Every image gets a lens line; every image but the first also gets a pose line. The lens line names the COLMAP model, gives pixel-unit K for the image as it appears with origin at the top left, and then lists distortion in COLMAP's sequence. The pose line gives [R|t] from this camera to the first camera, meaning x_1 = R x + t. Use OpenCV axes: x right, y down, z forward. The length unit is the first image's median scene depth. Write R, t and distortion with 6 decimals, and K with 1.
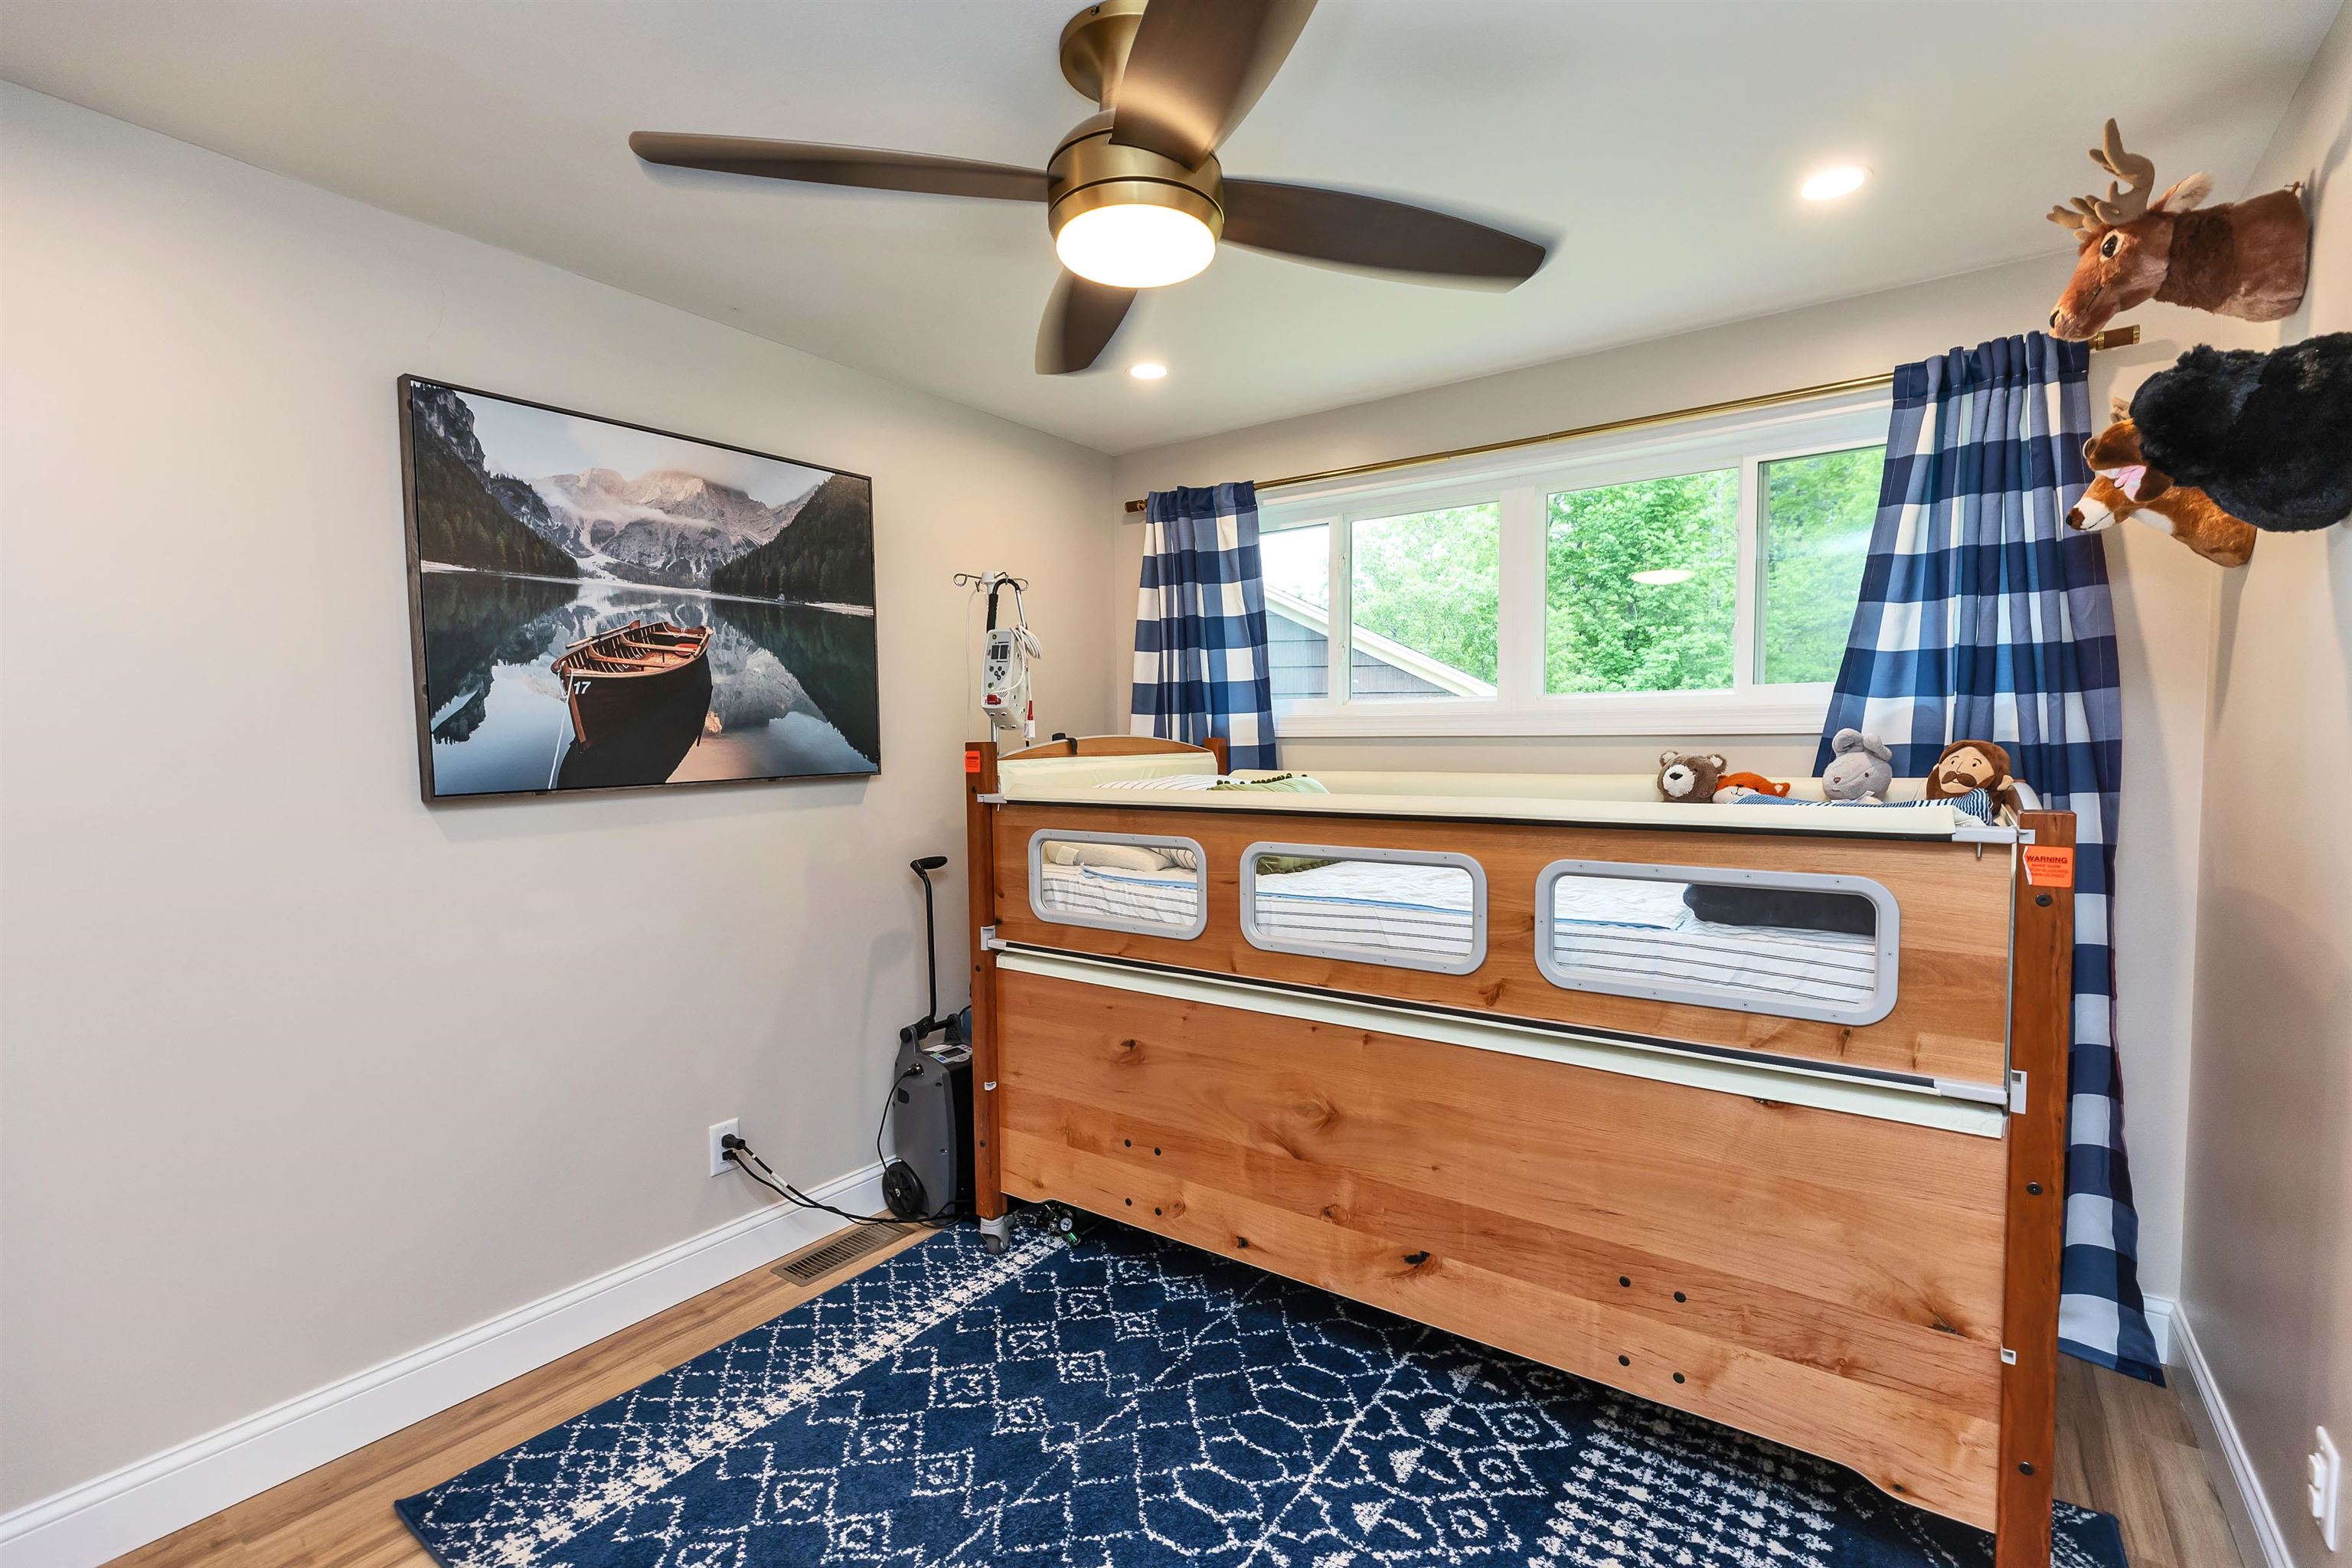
lens RADIAL K [[1055.1, 0, 1165.2], [0, 1055.1, 776.1], [0, 0, 1]] dist [0.002160, 0.000255]
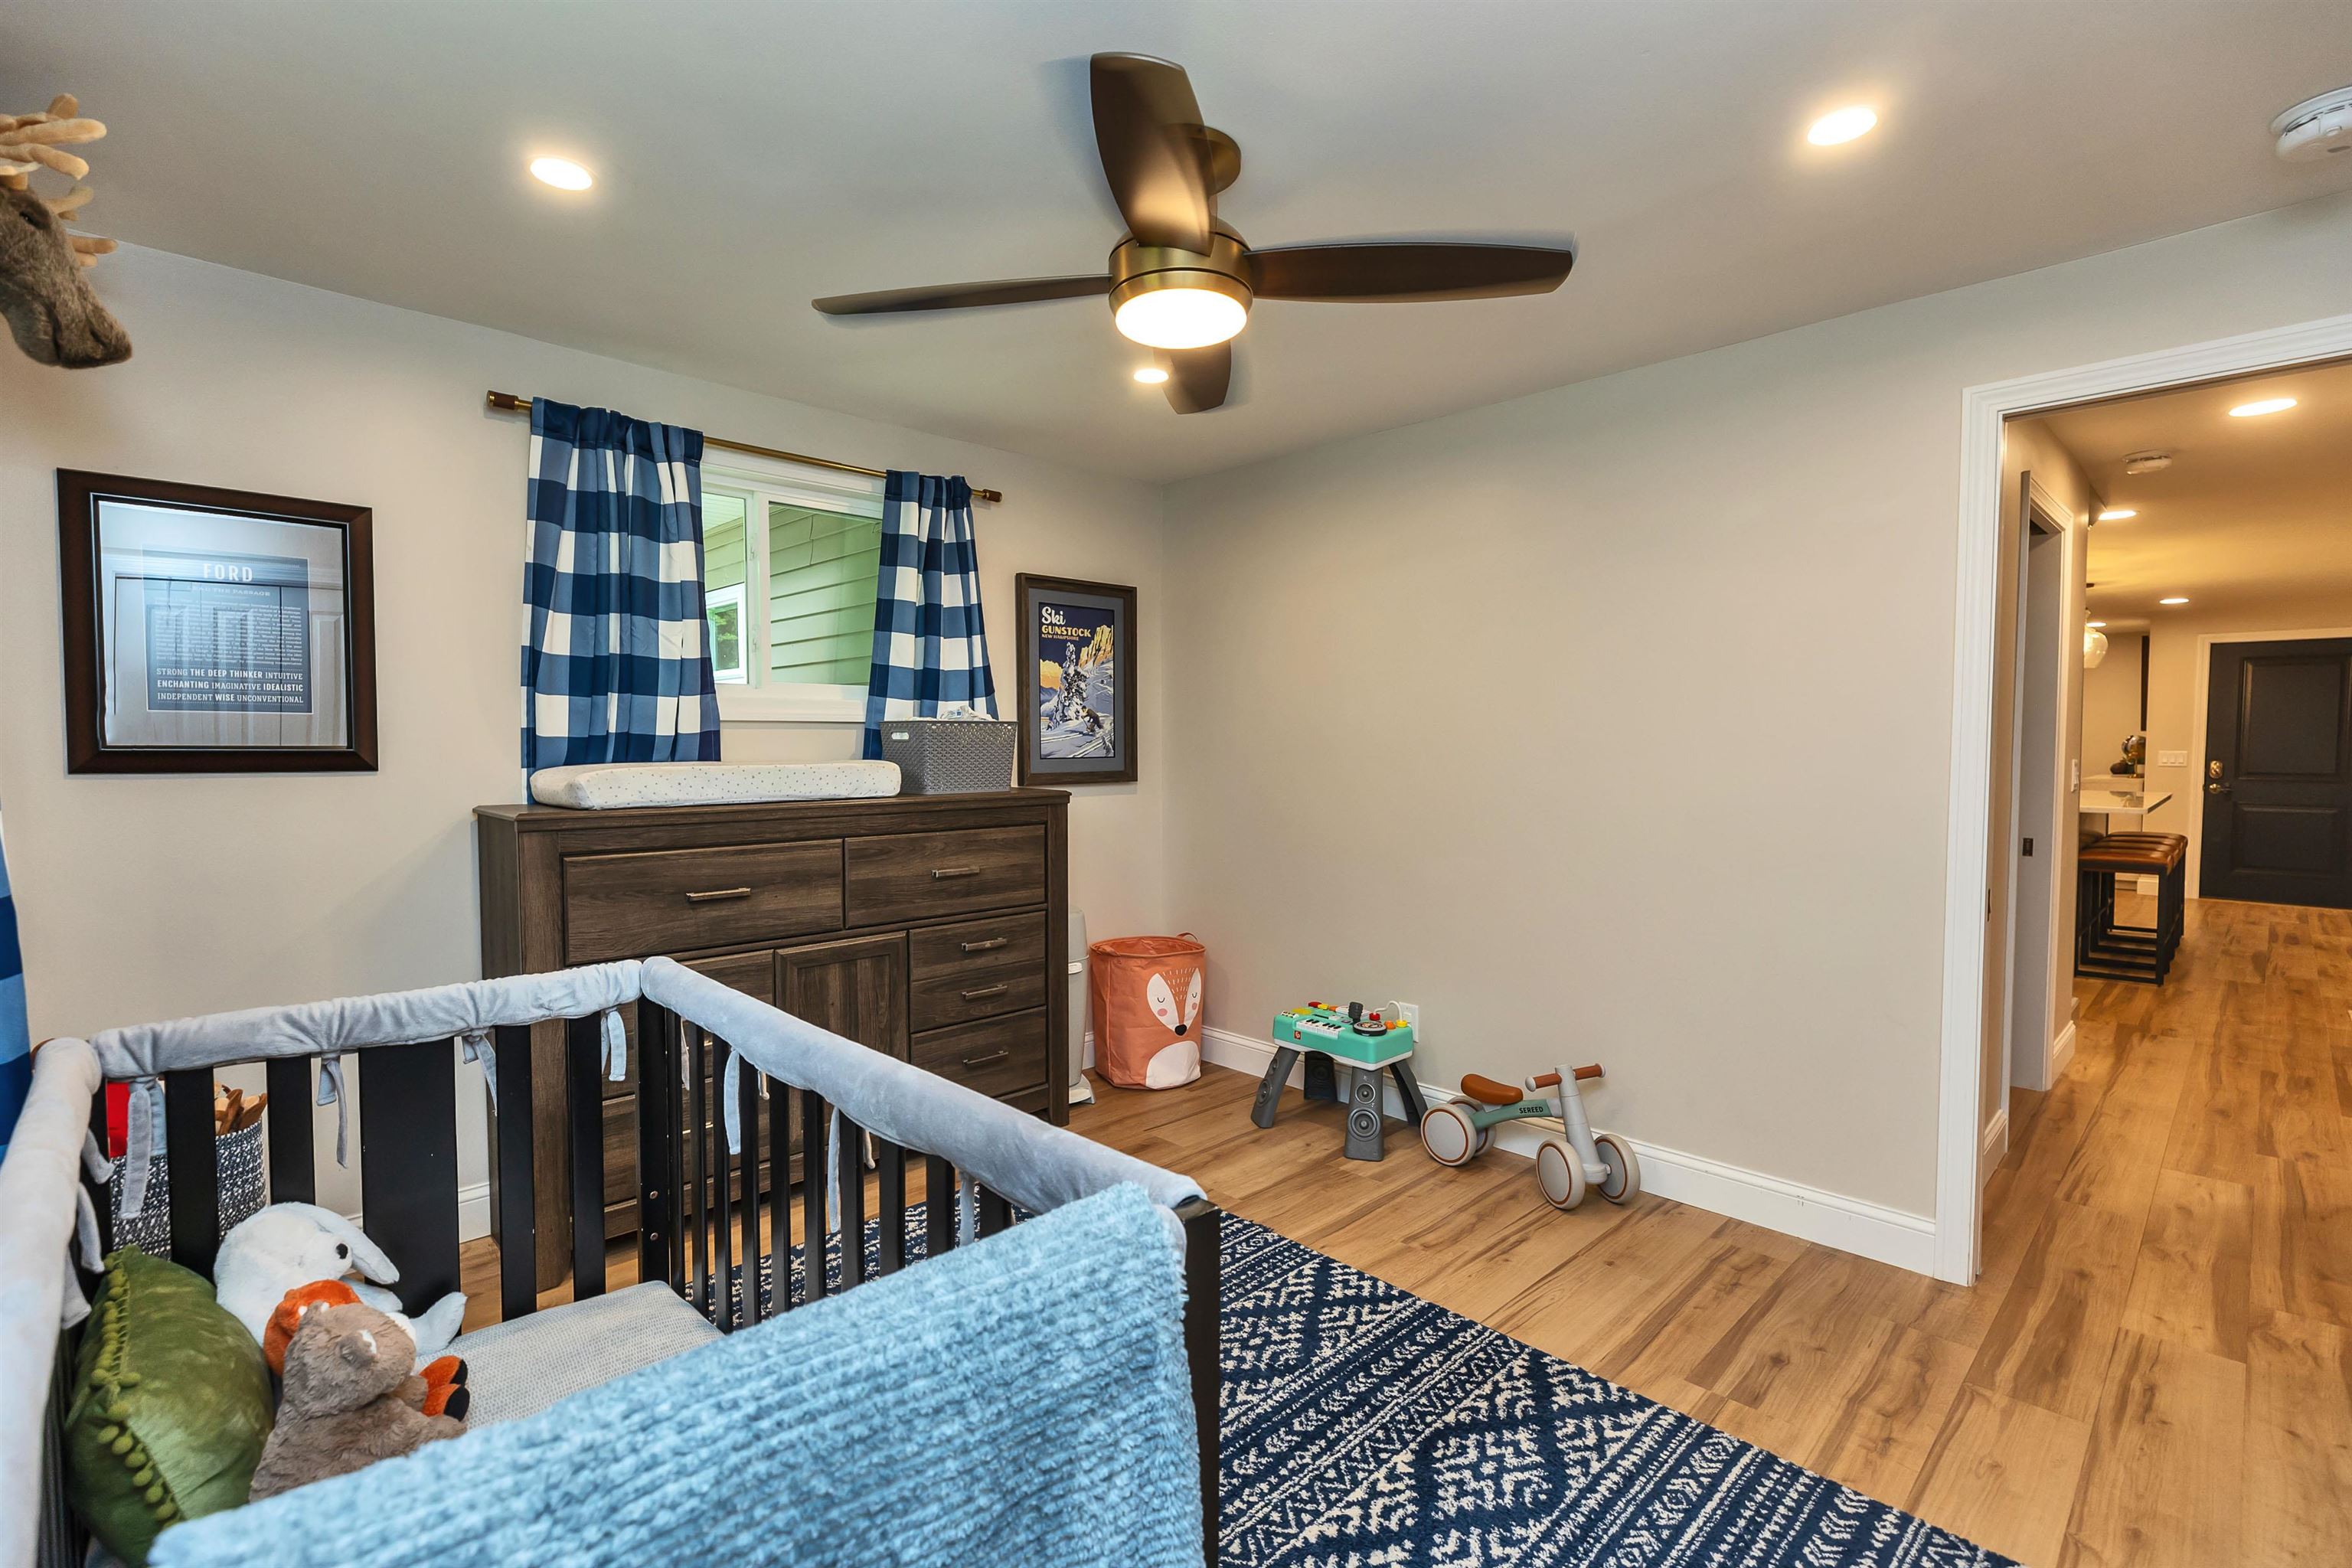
lens RADIAL K [[1055.1, 0, 1165.2], [0, 1055.1, 776.1], [0, 0, 1]] dist [0.002160, 0.000255]
pose [[0.180432, -0.039393, 0.982798, -0.705249], [0.036900, 0.998765, 0.033259, -0.008960], [-0.982895, 0.030264, 0.181663, 0.458456]]
